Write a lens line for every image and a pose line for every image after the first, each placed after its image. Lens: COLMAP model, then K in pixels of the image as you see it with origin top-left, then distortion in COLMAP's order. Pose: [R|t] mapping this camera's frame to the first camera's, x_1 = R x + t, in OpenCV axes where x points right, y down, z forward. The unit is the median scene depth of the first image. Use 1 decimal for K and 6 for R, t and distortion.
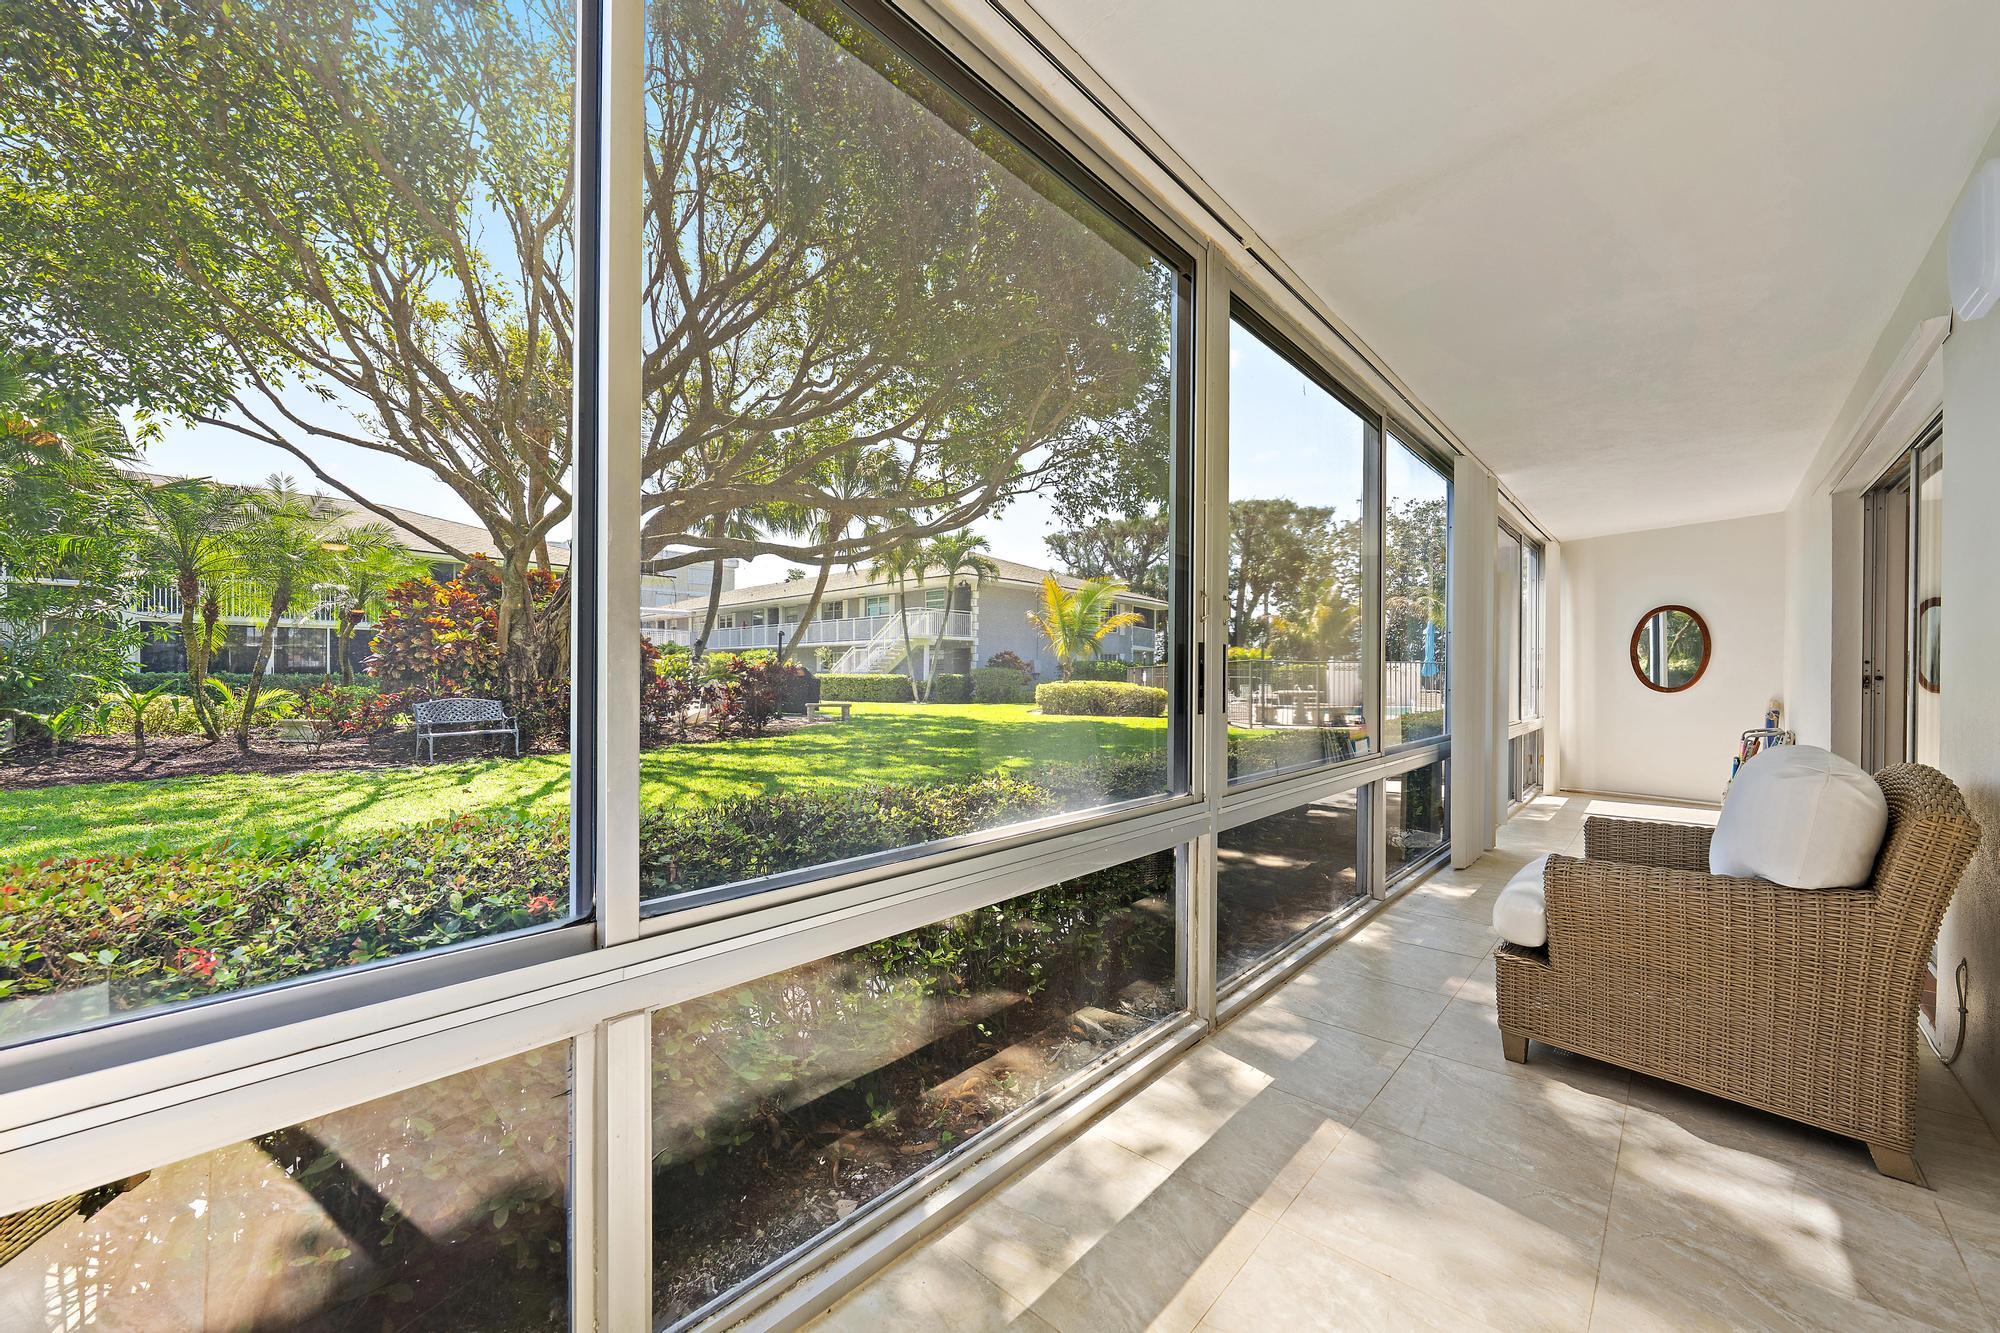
lens RADIAL K [[737.0, 0, 997.1], [0, 737.0, 677.8], [0, 0, 1]] dist [0.000602, 0.000013]
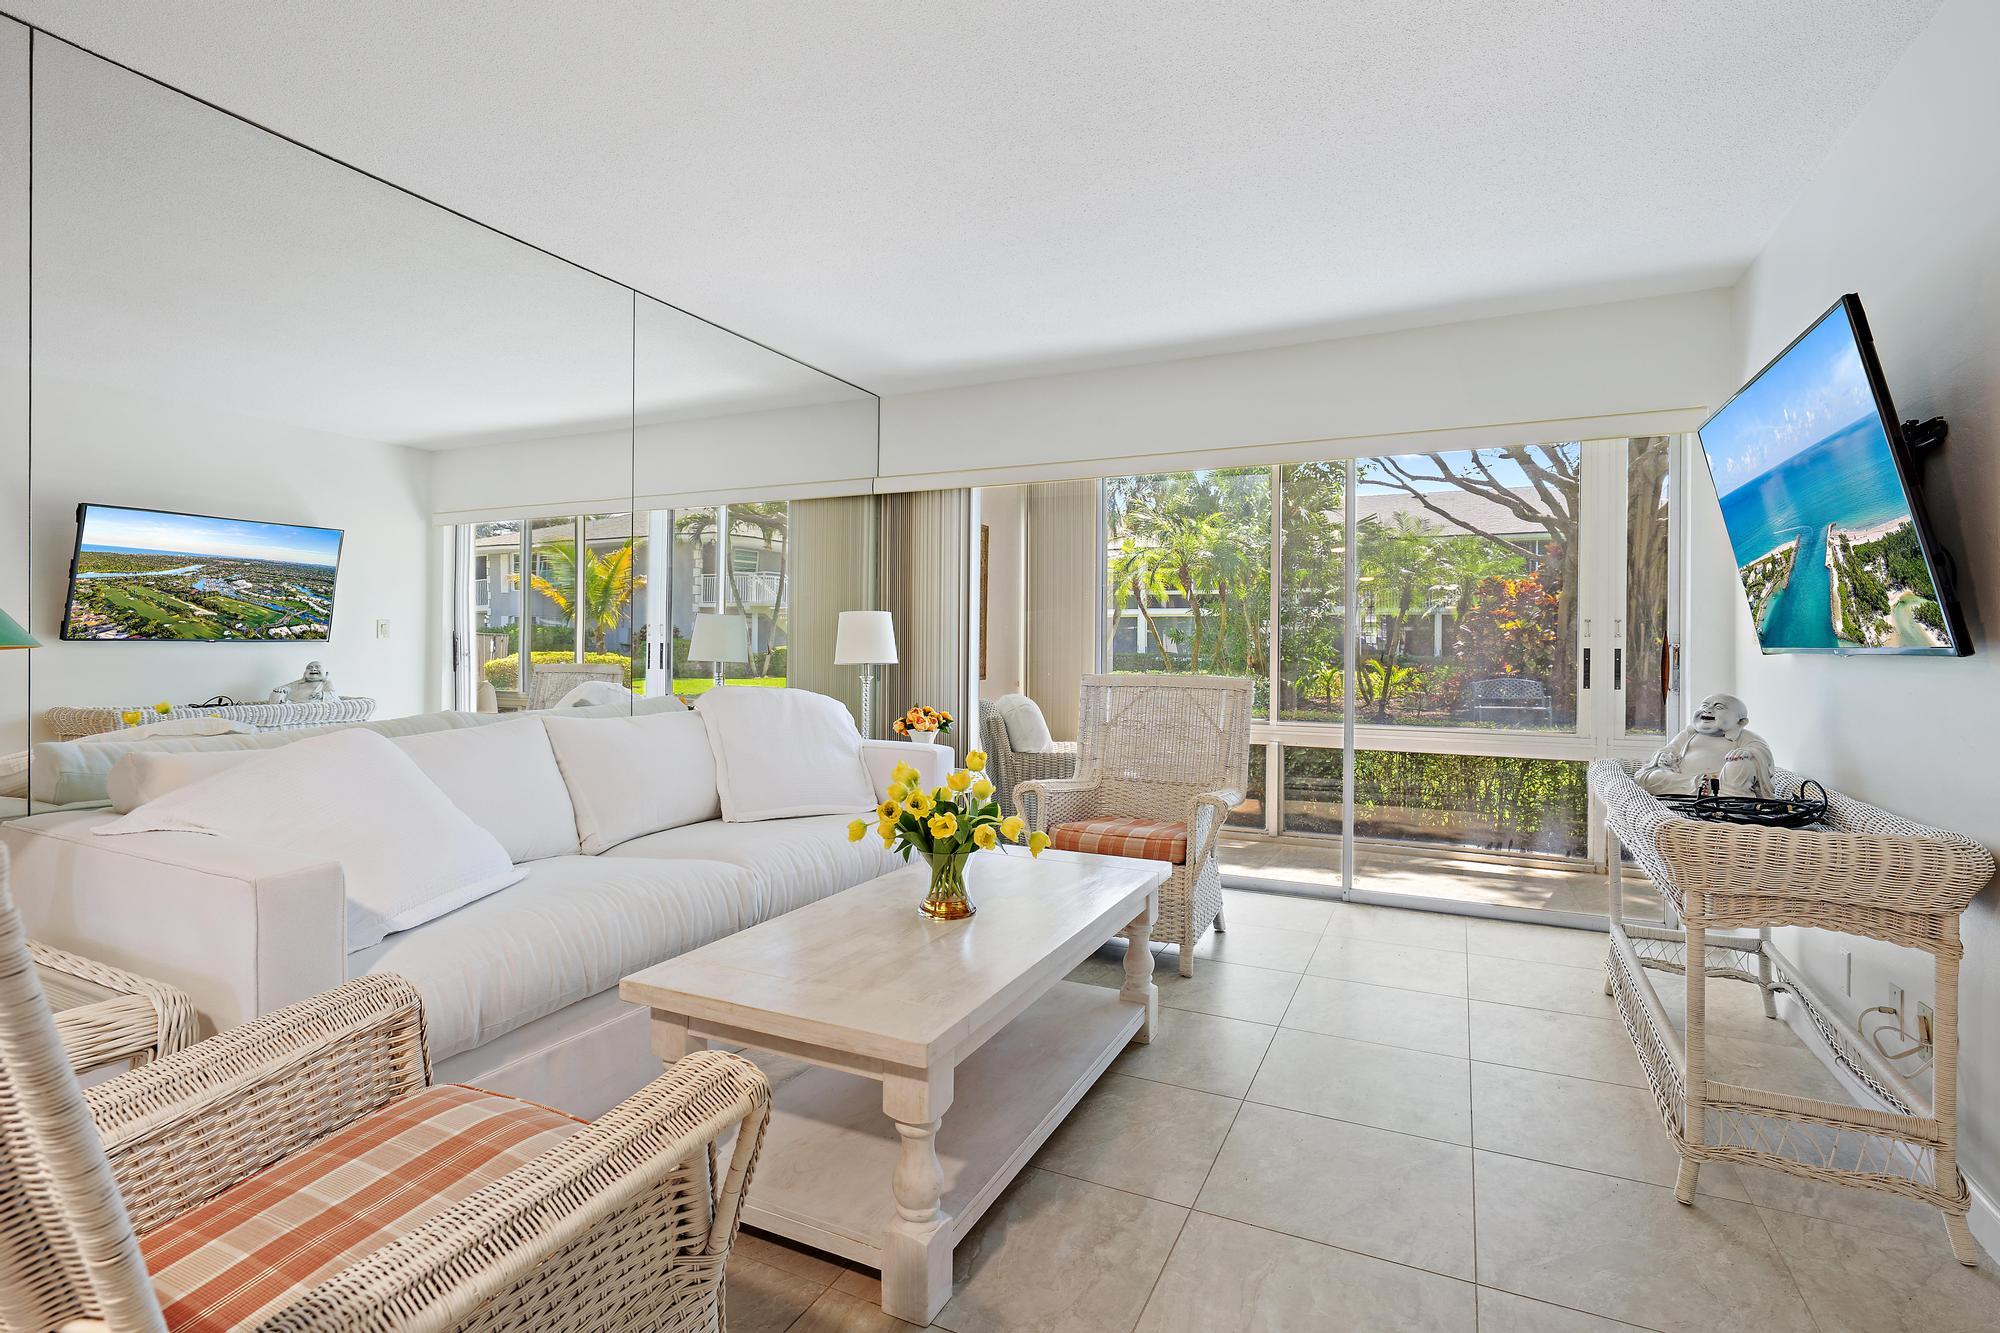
lens RADIAL K [[980.2, 0, 998.7], [0, 980.2, 647.2], [0, 0, 1]] dist [0.004852, -0.000999]
pose [[0.317953, -0.011491, -0.948037, 0.476079], [0.001602, 0.999932, -0.011583, -0.005634], [0.948105, 0.002164, 0.317949, -0.262240]]
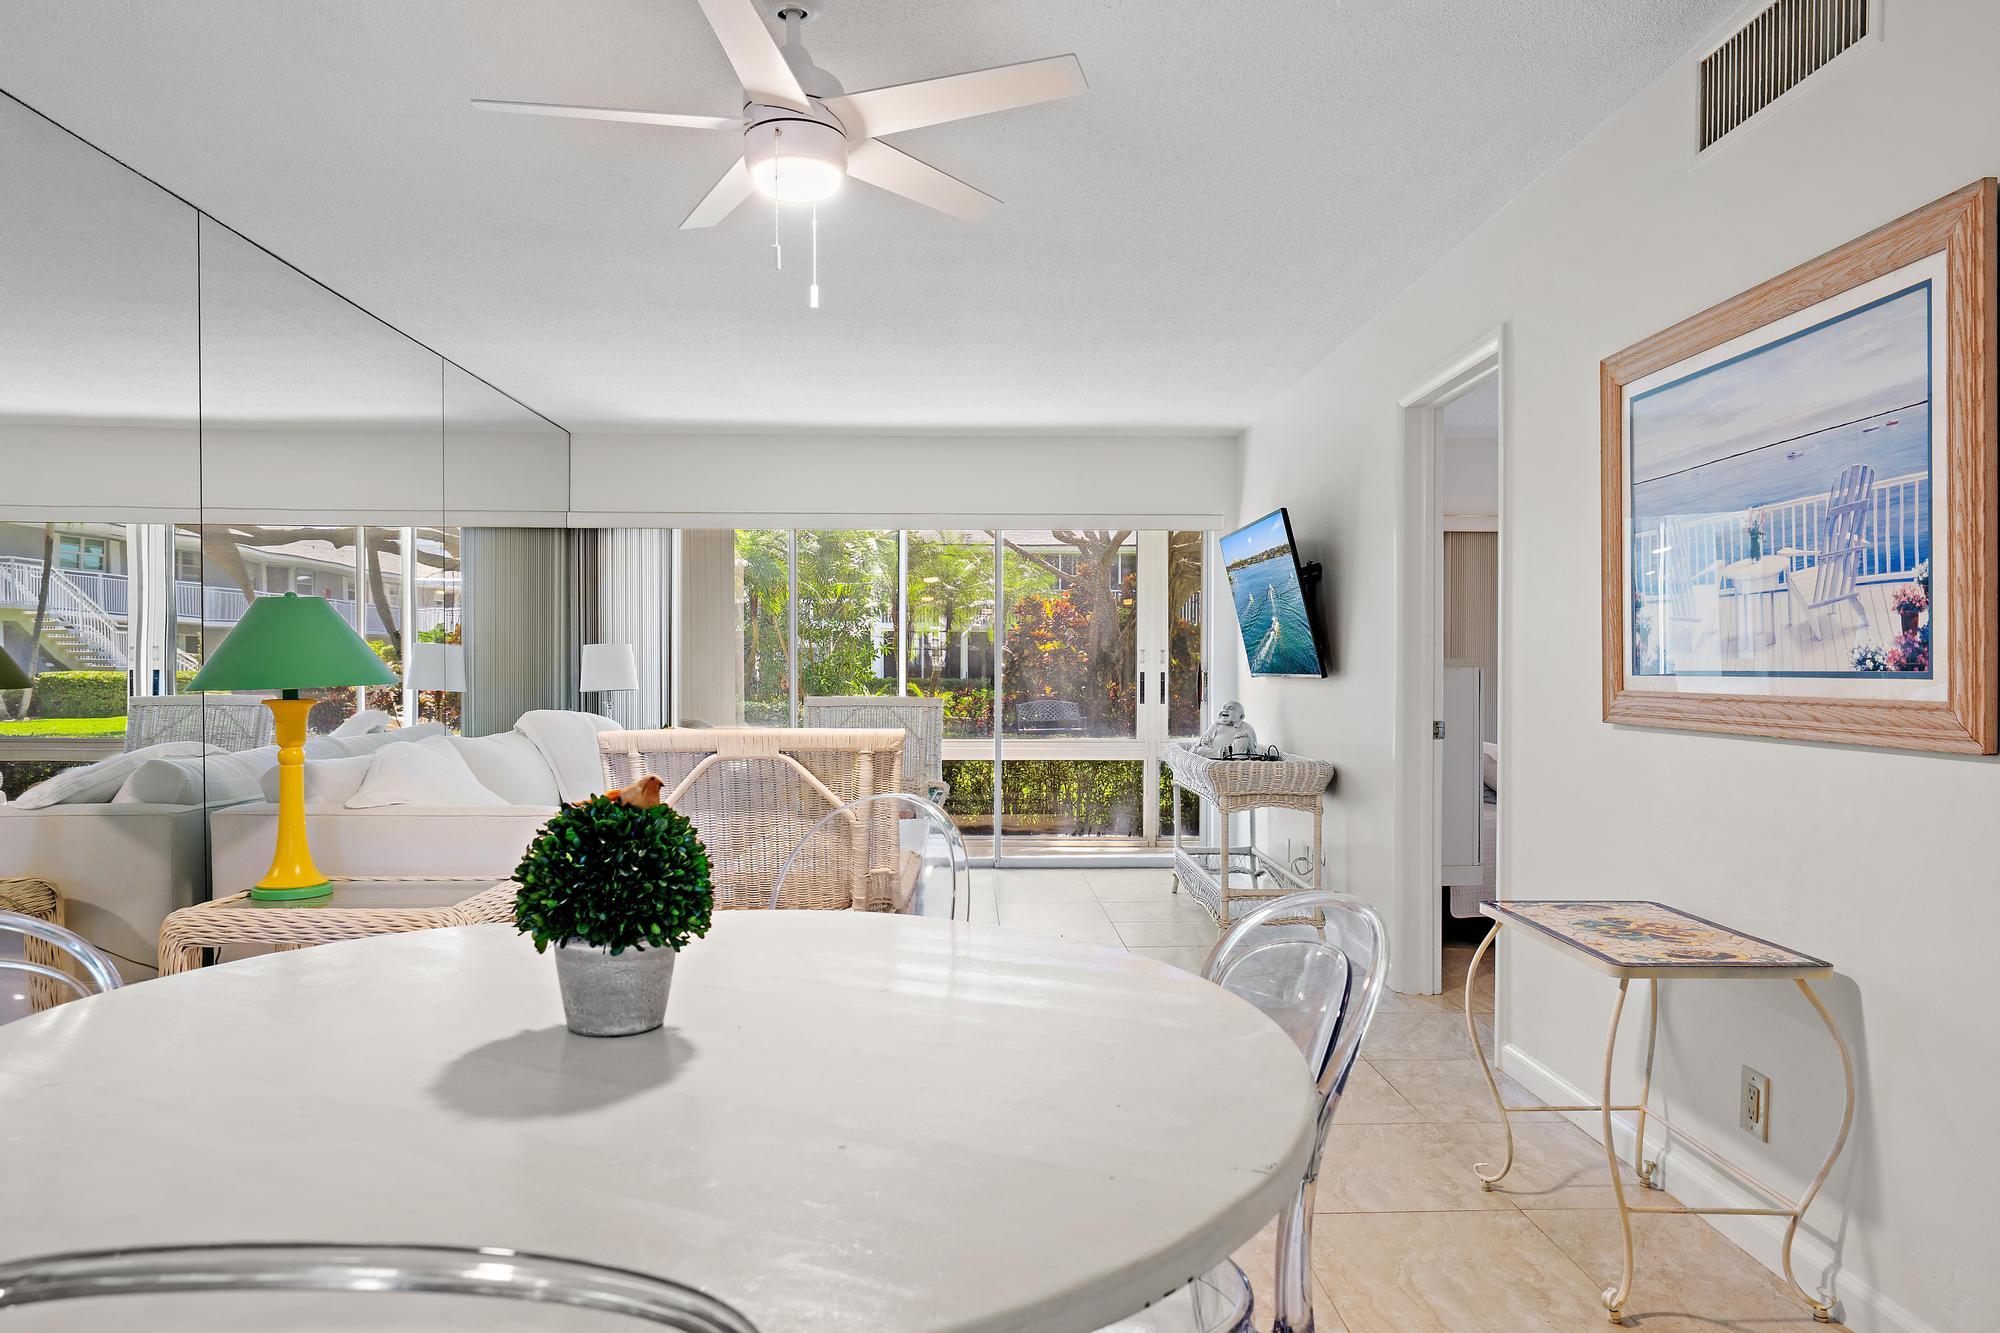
lens RADIAL K [[1310.6, 0, 1002.1], [0, 1310.6, 673.4], [0, 0, 1]] dist [0.000483, 0.000154]
pose [[0.713010, -0.010974, -0.701068, 0.644986], [0.011370, 0.999927, -0.004088, -0.007188], [0.701062, -0.005056, 0.713082, -0.513391]]
